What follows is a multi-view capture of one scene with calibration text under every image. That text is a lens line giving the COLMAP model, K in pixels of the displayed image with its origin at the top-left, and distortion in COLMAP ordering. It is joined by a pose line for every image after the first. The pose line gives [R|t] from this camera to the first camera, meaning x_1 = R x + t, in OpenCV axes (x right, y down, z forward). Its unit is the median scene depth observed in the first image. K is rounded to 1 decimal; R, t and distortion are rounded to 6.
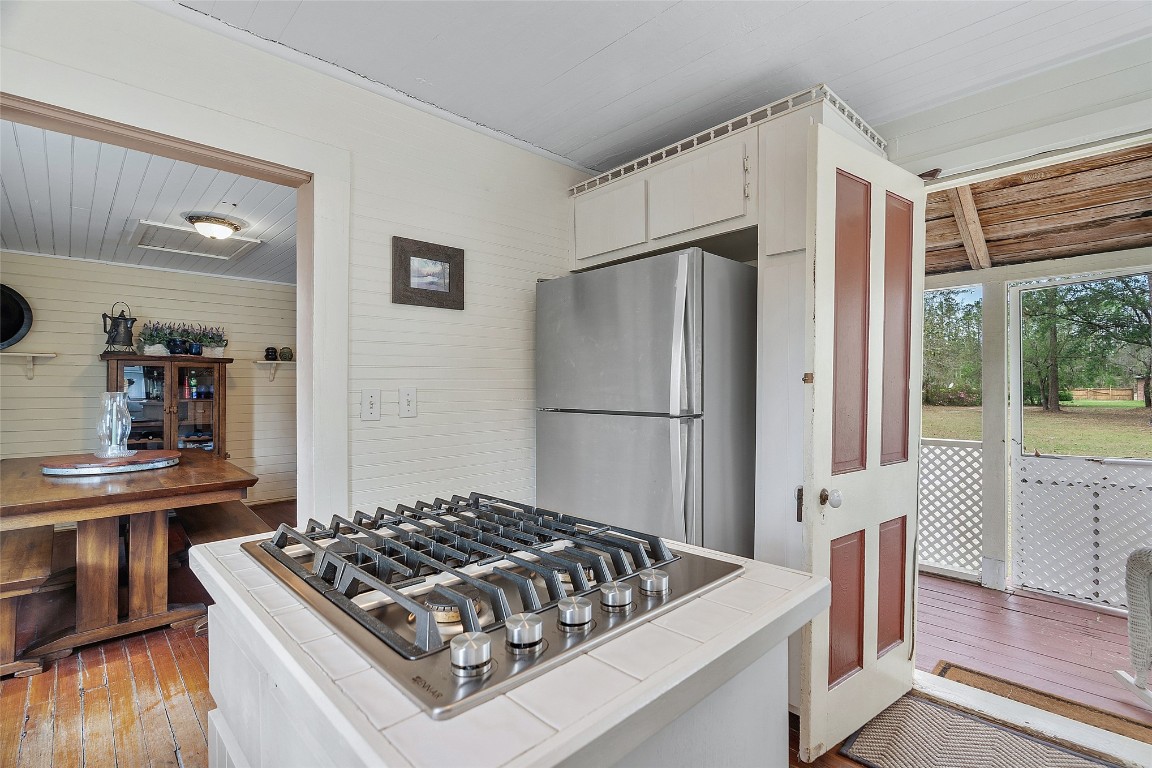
lens RADIAL K [[547.0, 0, 576.7], [0, 547.0, 386.7], [0, 0, 1]] dist [0.003372, 0.000622]
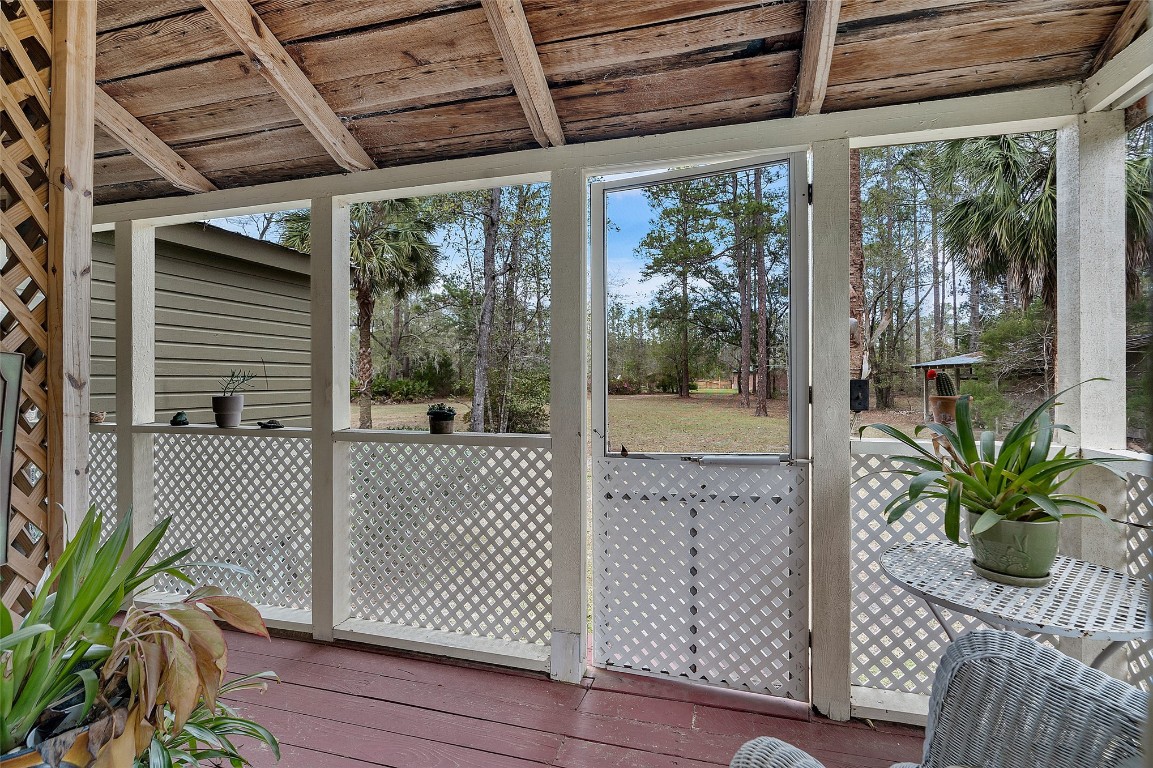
lens RADIAL K [[547.5, 0, 580.0], [0, 547.5, 381.3], [0, 0, 1]] dist [0.003372, 0.000622]
pose [[0.866939, -0.000827, 0.498414, 0.471959], [-0.001075, 0.999993, 0.003530, 0.038734], [-0.498414, -0.003596, 0.866932, 0.471754]]
